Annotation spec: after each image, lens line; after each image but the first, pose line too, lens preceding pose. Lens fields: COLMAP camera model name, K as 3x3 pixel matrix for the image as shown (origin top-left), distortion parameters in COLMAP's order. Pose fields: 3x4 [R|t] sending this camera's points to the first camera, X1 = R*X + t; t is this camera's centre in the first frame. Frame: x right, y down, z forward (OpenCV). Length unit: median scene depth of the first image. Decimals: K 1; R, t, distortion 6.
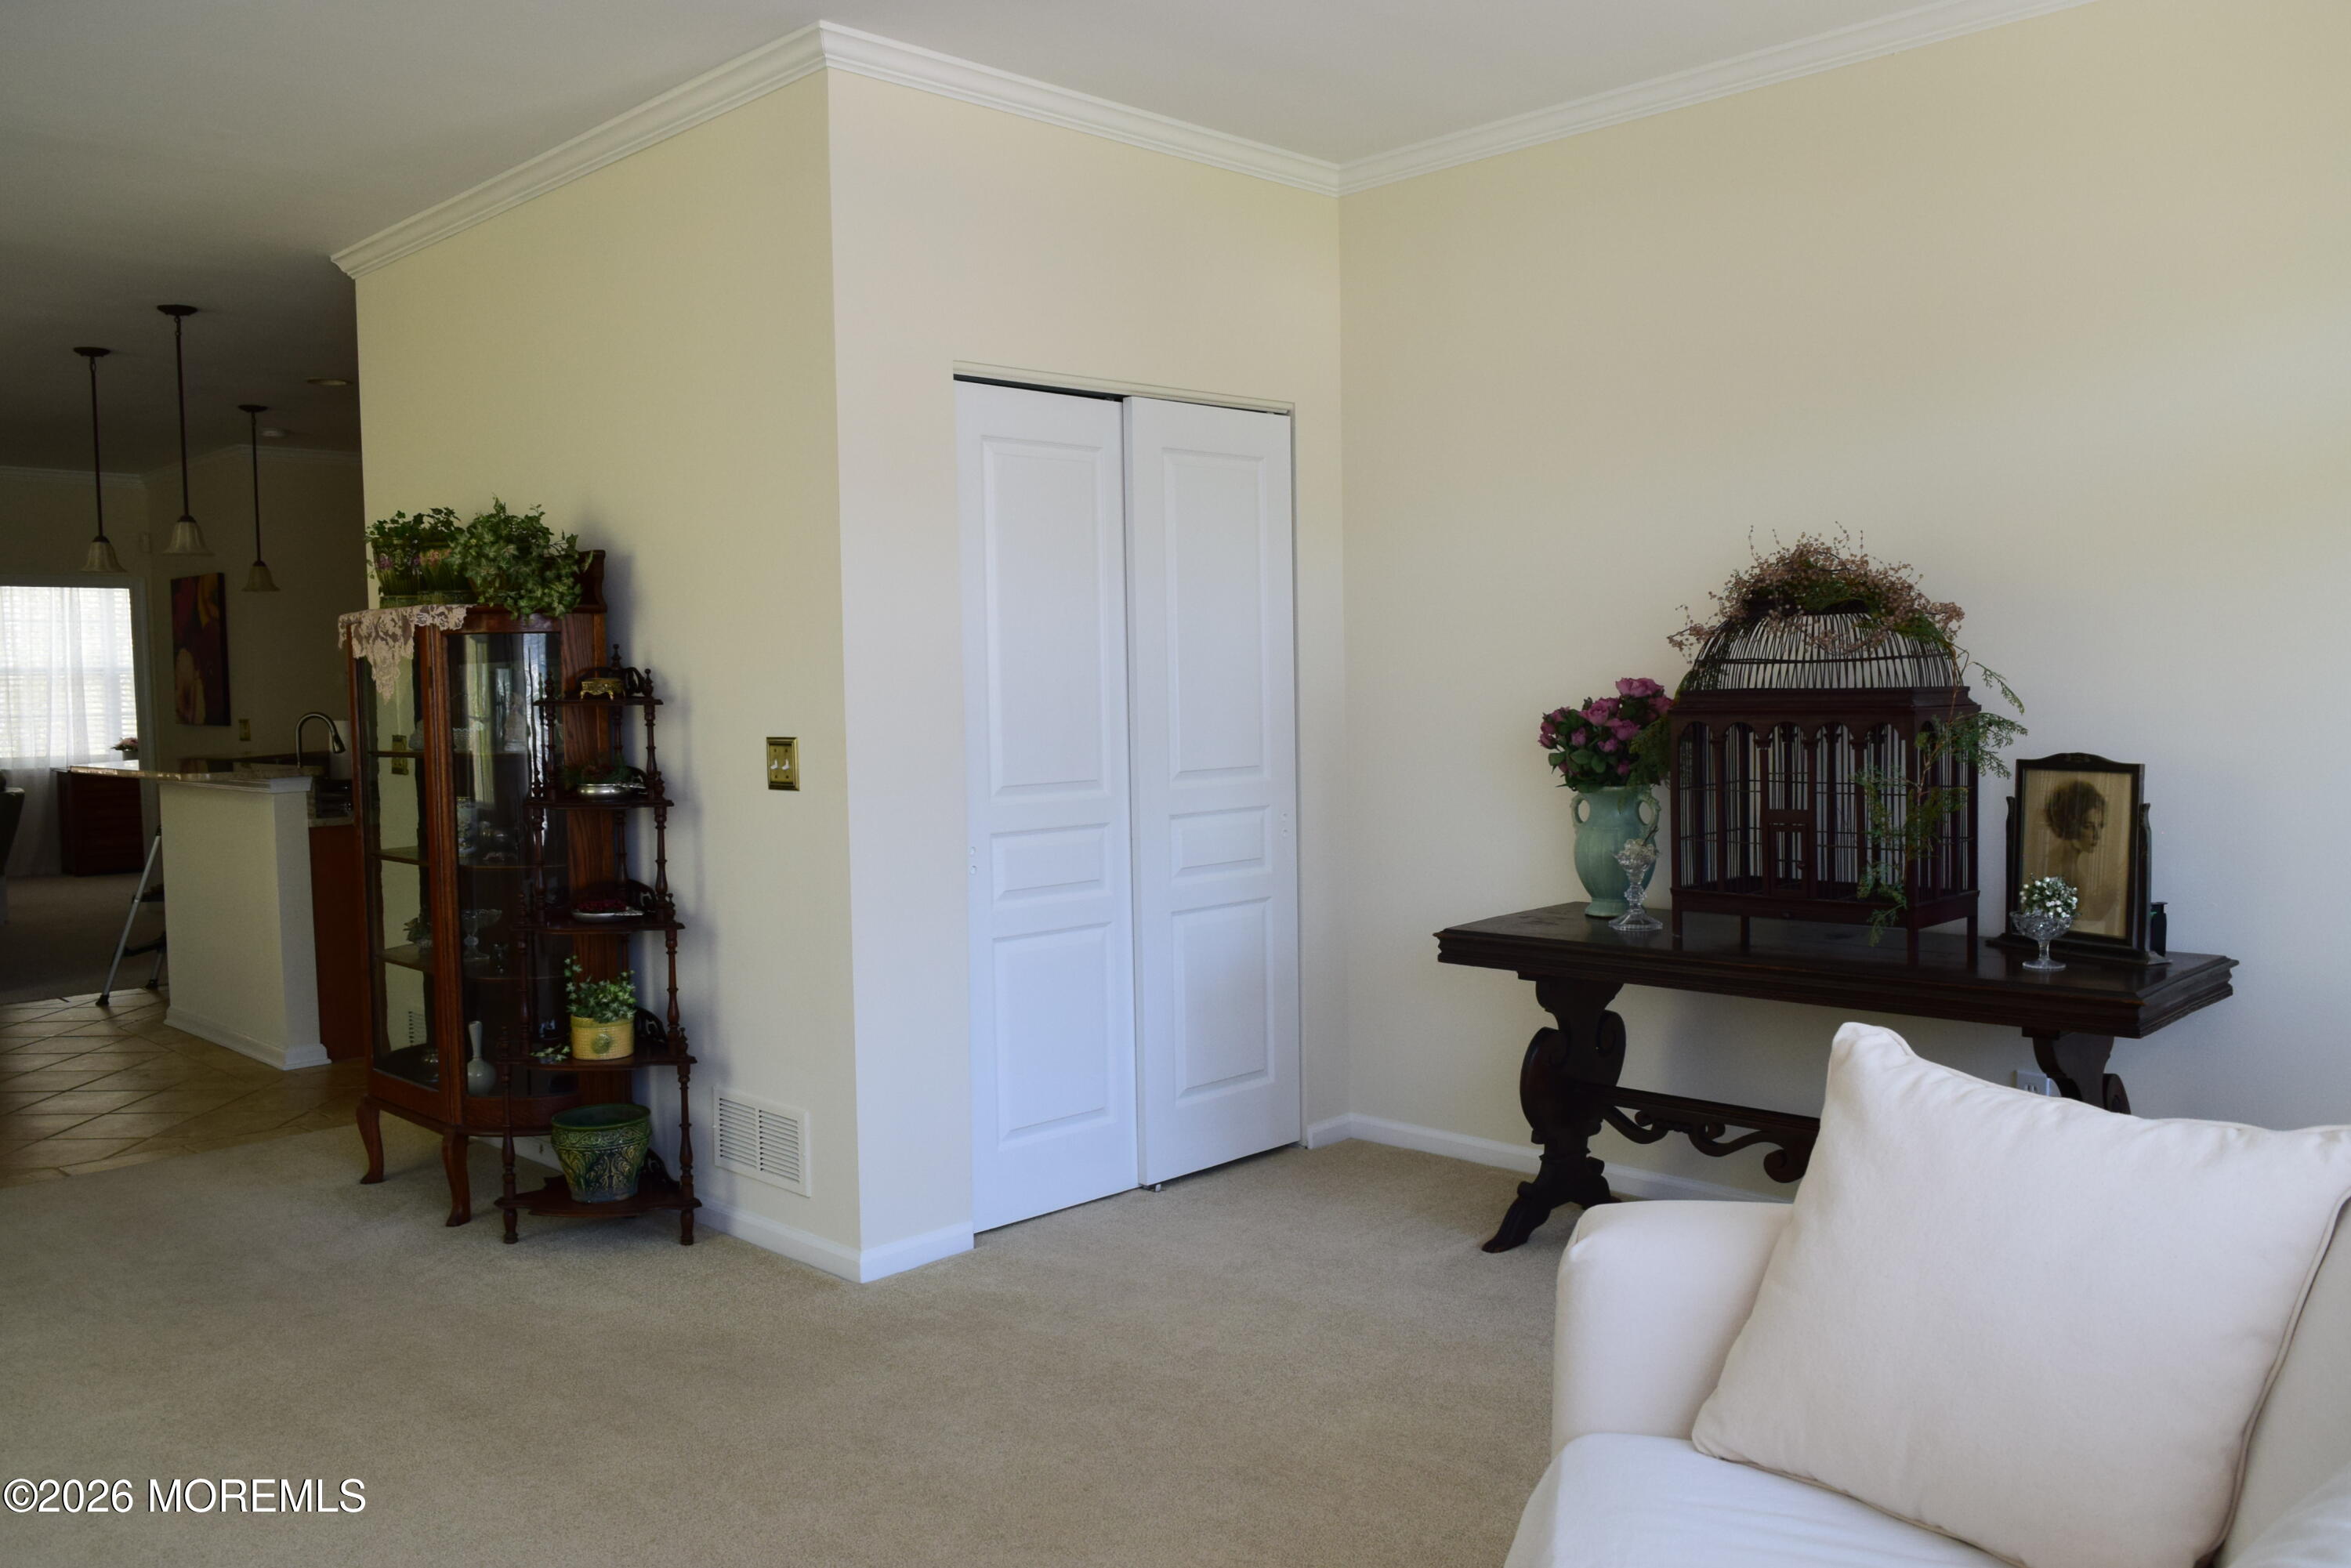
lens RADIAL K [[1842.4, 0, 1175.5], [0, 1842.4, 784.0], [0, 0, 1]] dist [-0.004591, -0.001216]
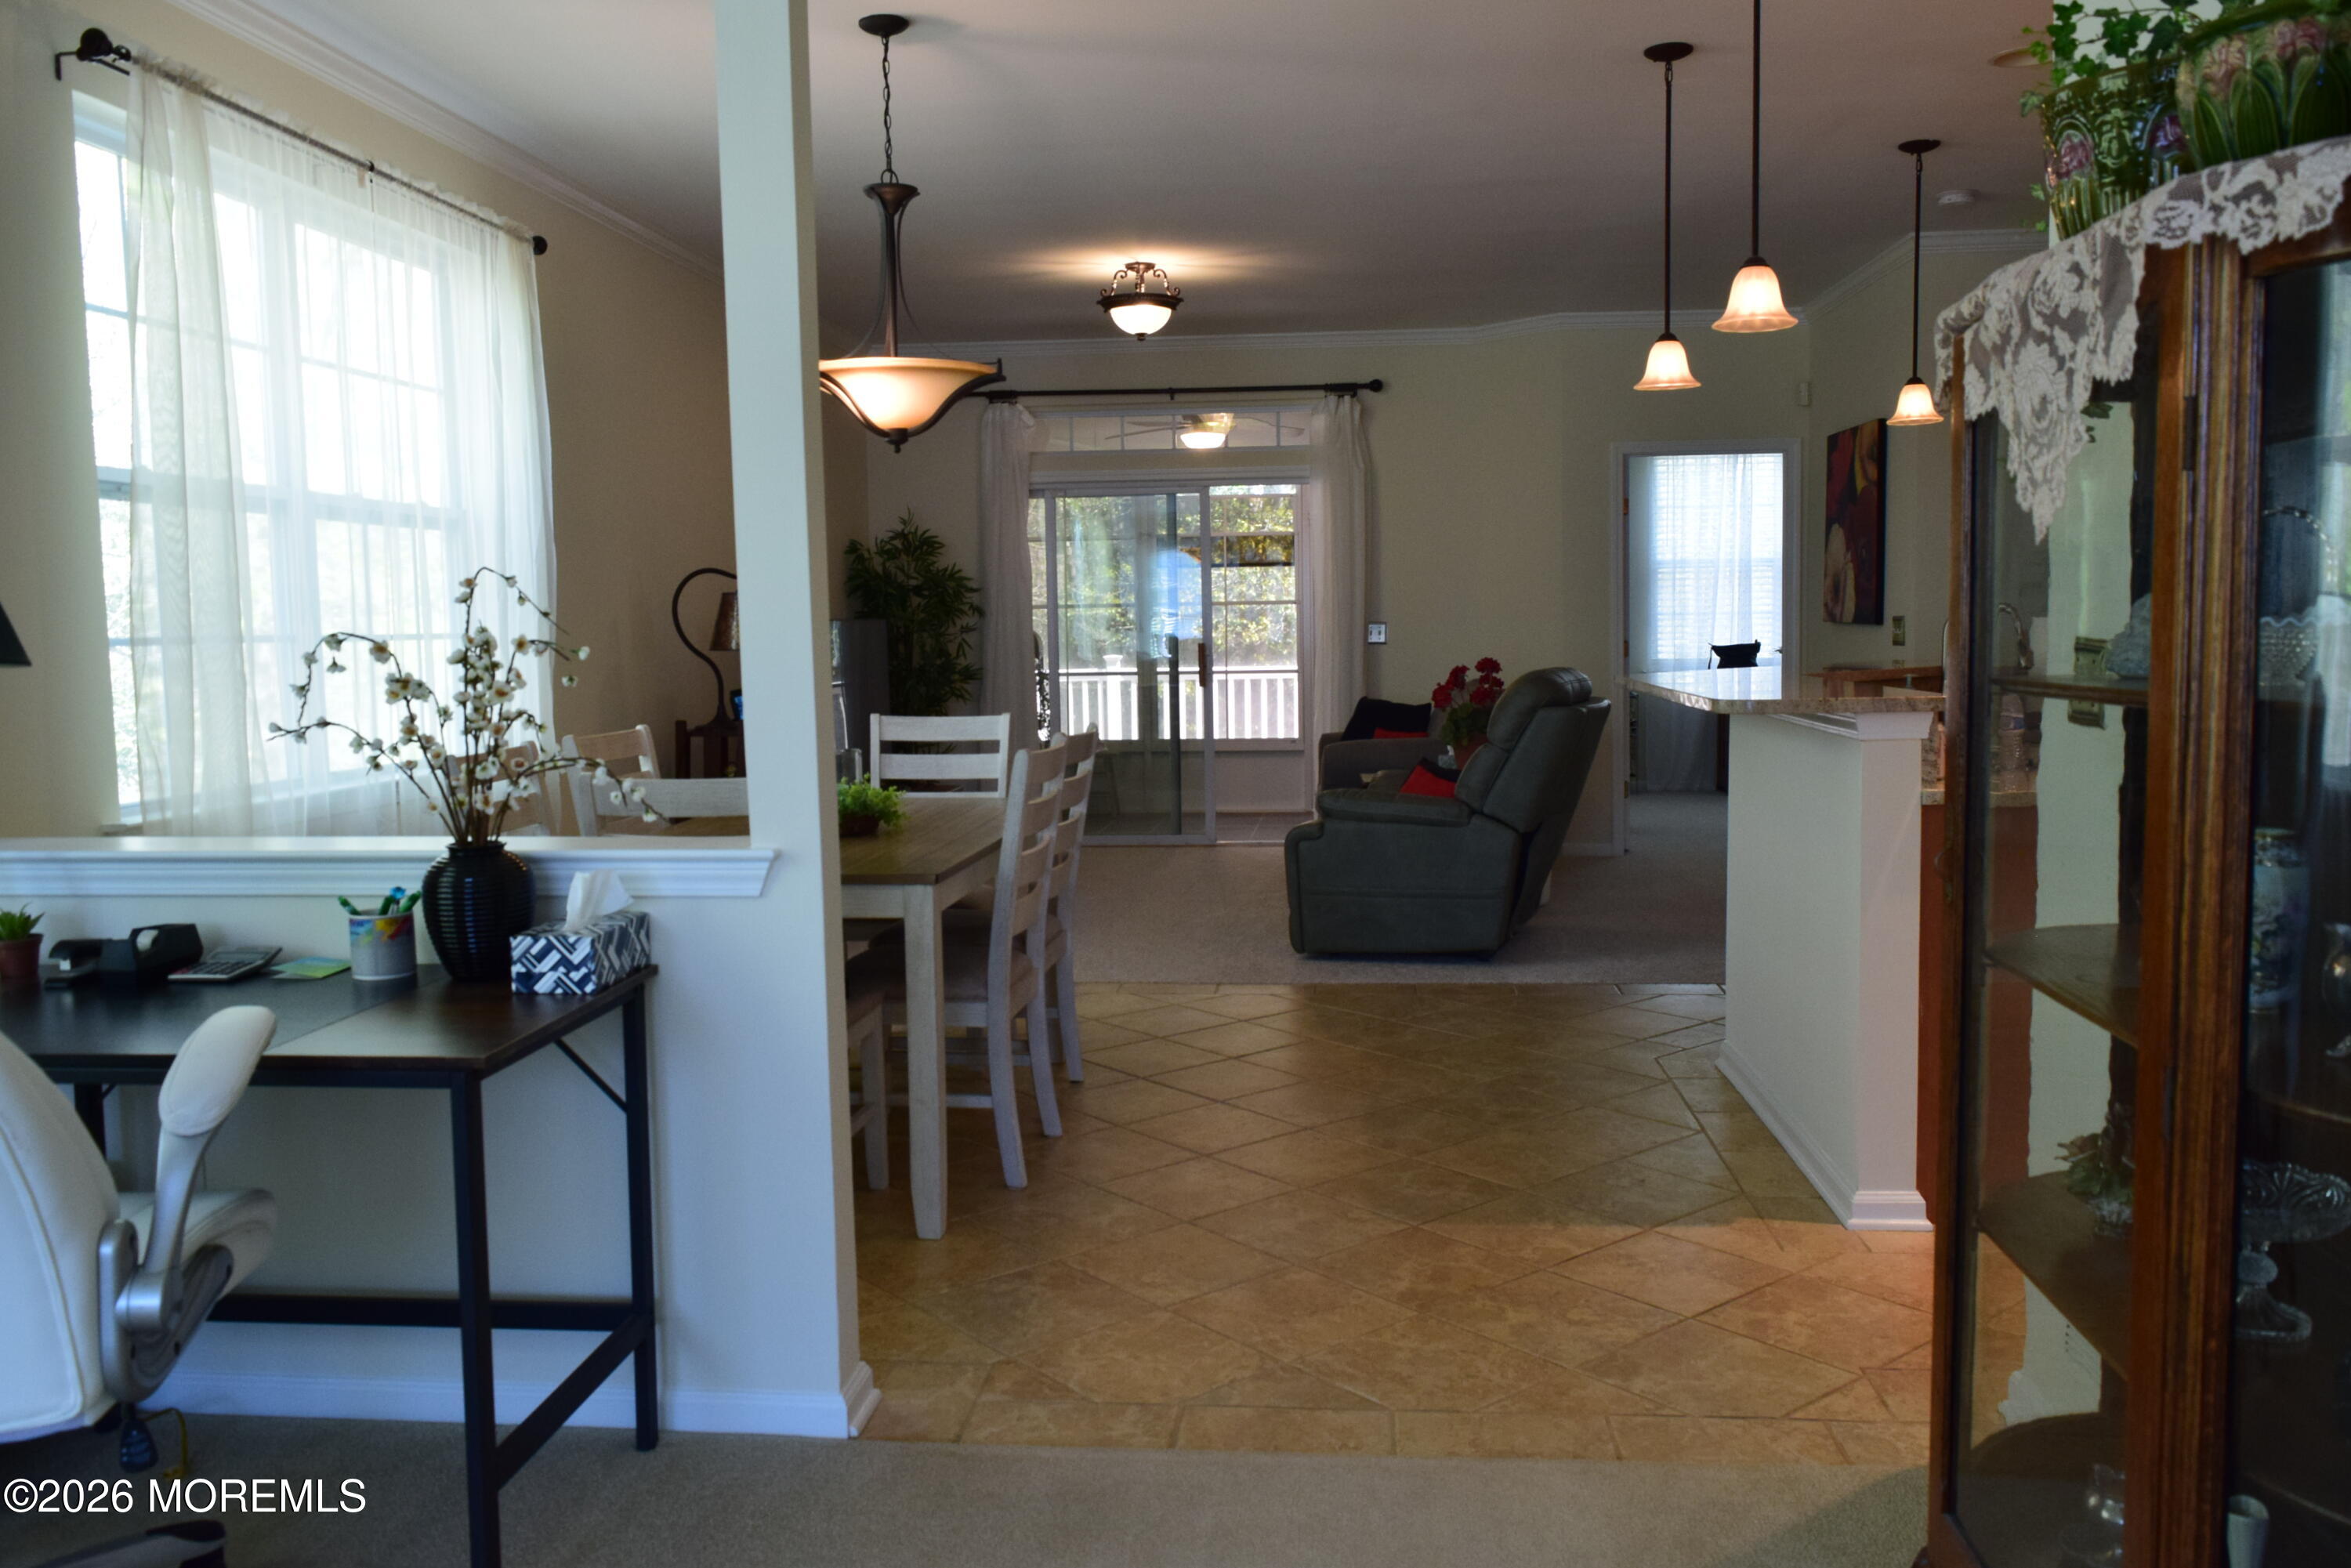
lens RADIAL K [[1842.4, 0, 1175.5], [0, 1842.4, 784.0], [0, 0, 1]] dist [-0.004591, -0.001216]
pose [[0.641149, 0.077485, -0.763495, -0.243230], [-0.038817, 0.996891, 0.068575, -0.014555], [0.766434, -0.014330, 0.642163, 0.596684]]
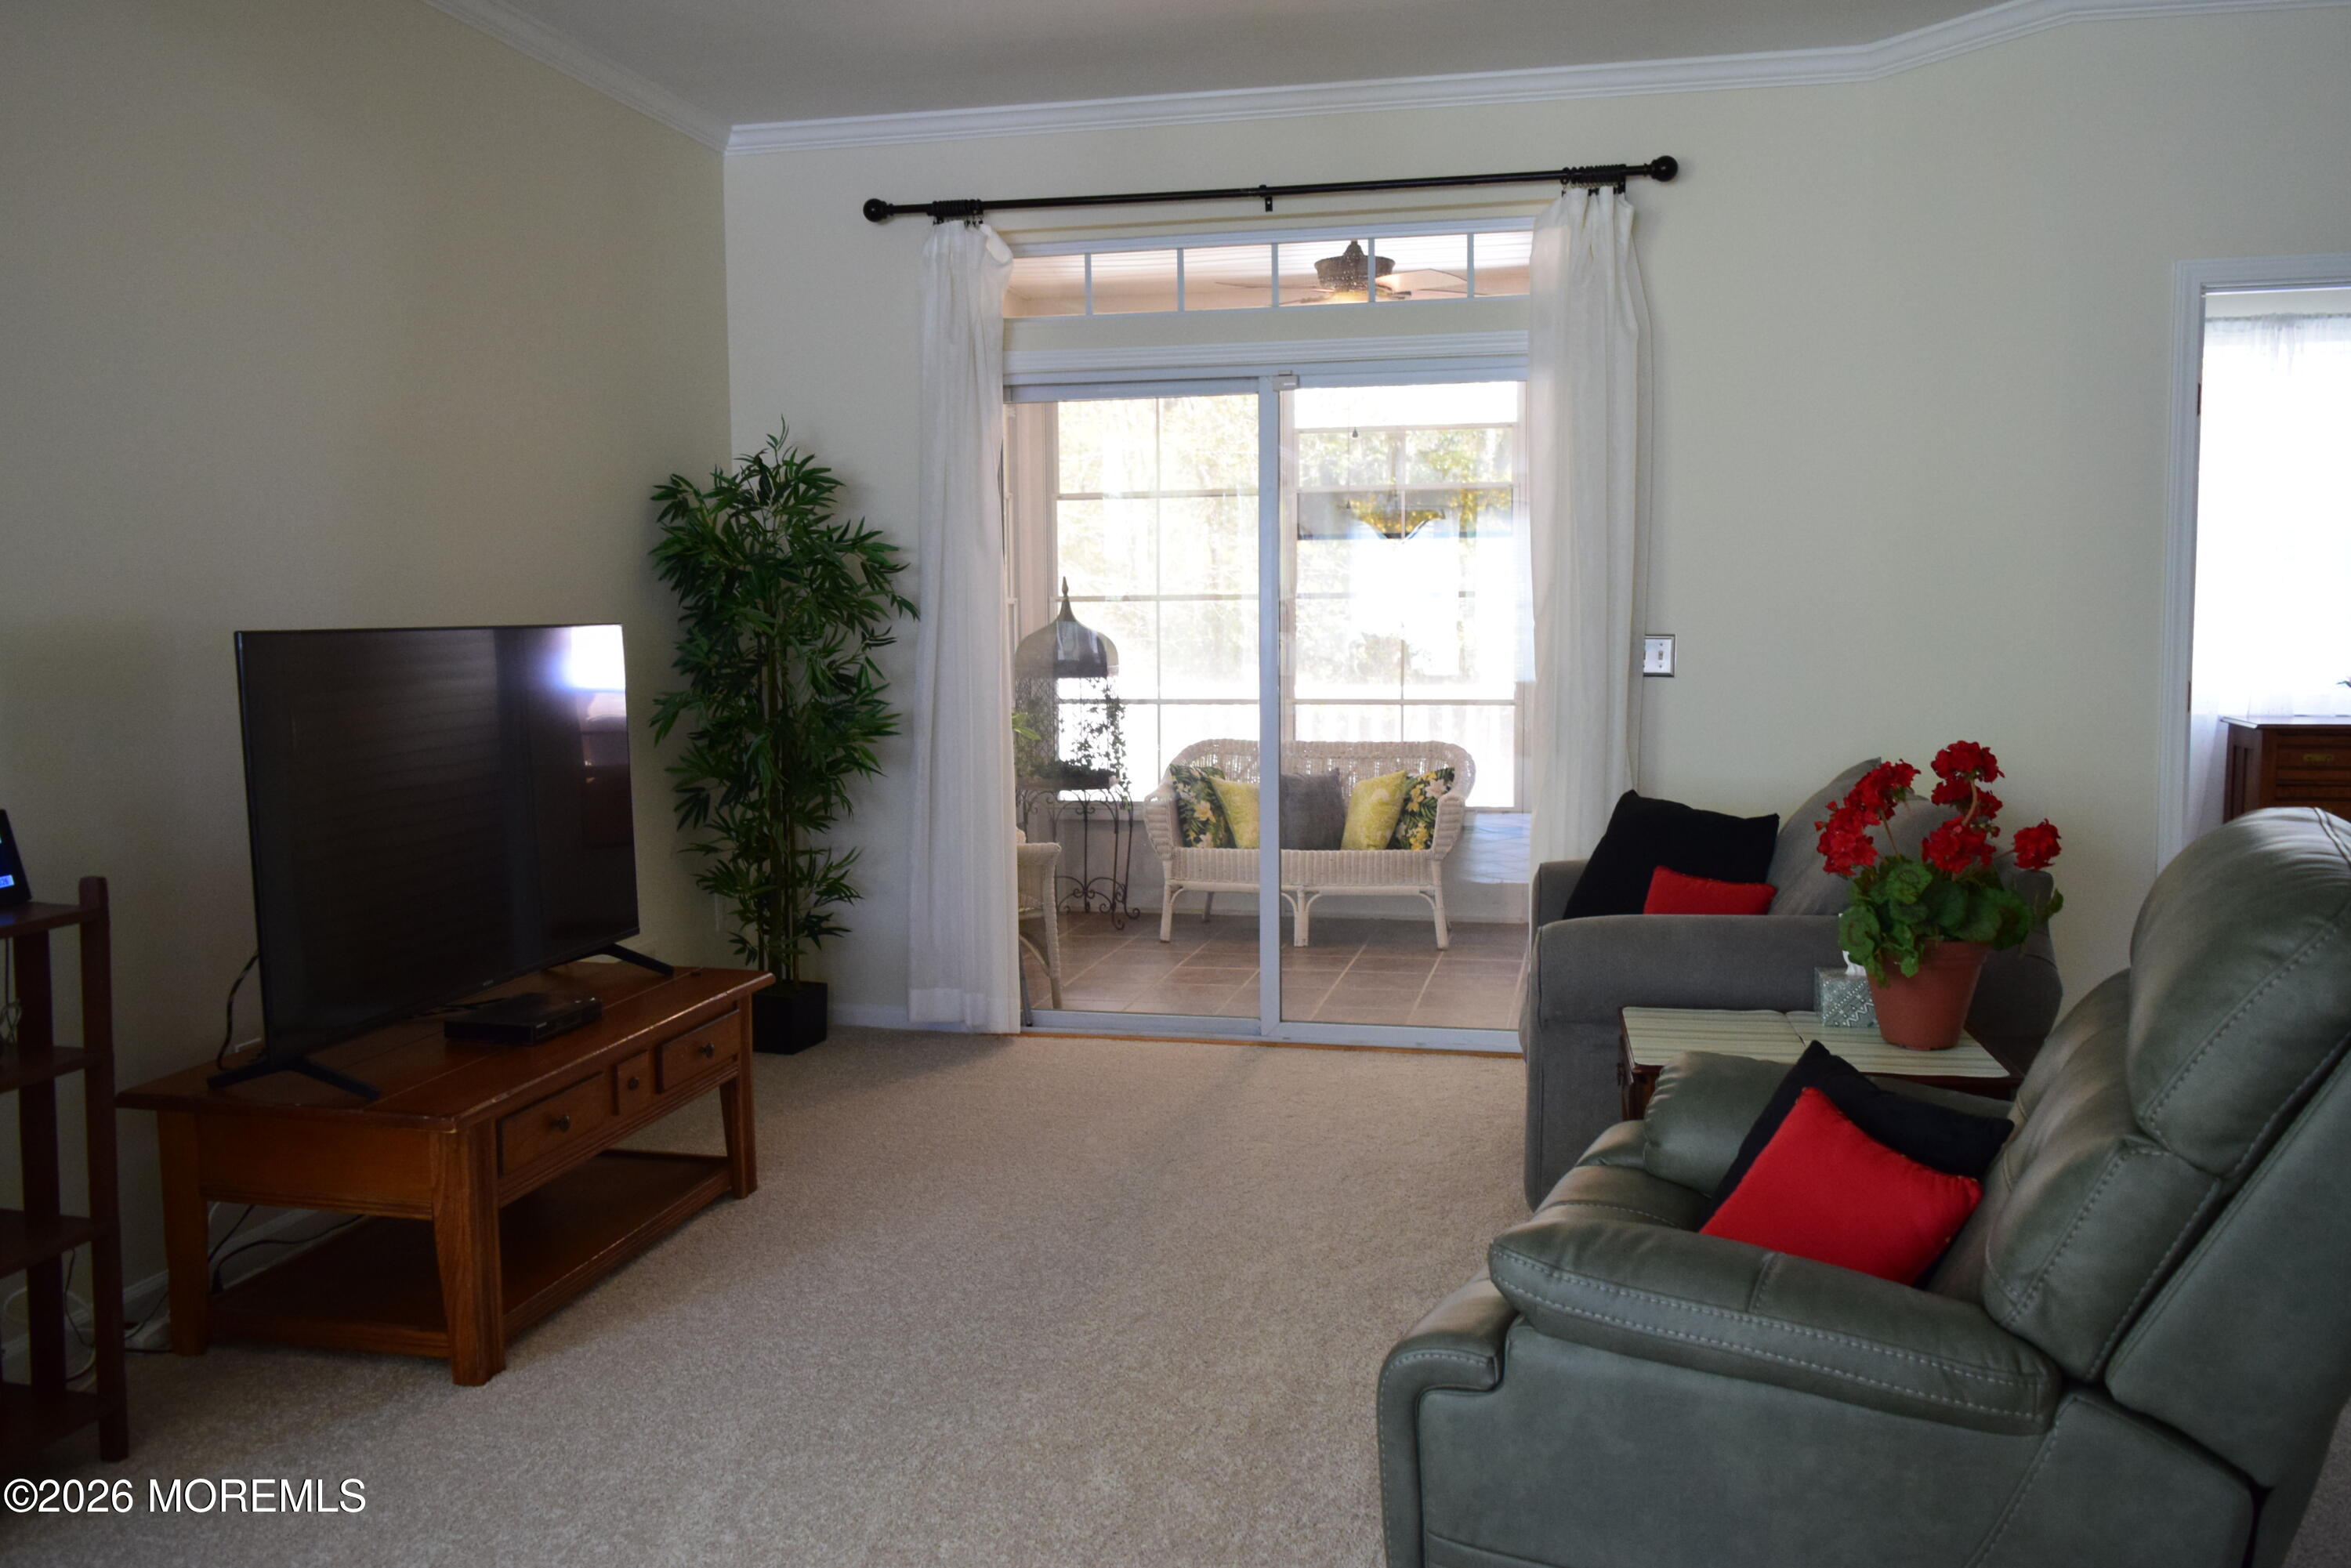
lens RADIAL K [[1842.4, 0, 1175.5], [0, 1842.4, 784.0], [0, 0, 1]] dist [-0.004591, -0.001216]
pose [[0.536399, 0.094506, -0.838657, -1.309645], [-0.048379, 0.995520, 0.081239, -0.067732], [0.842577, -0.003003, 0.538568, 1.663347]]
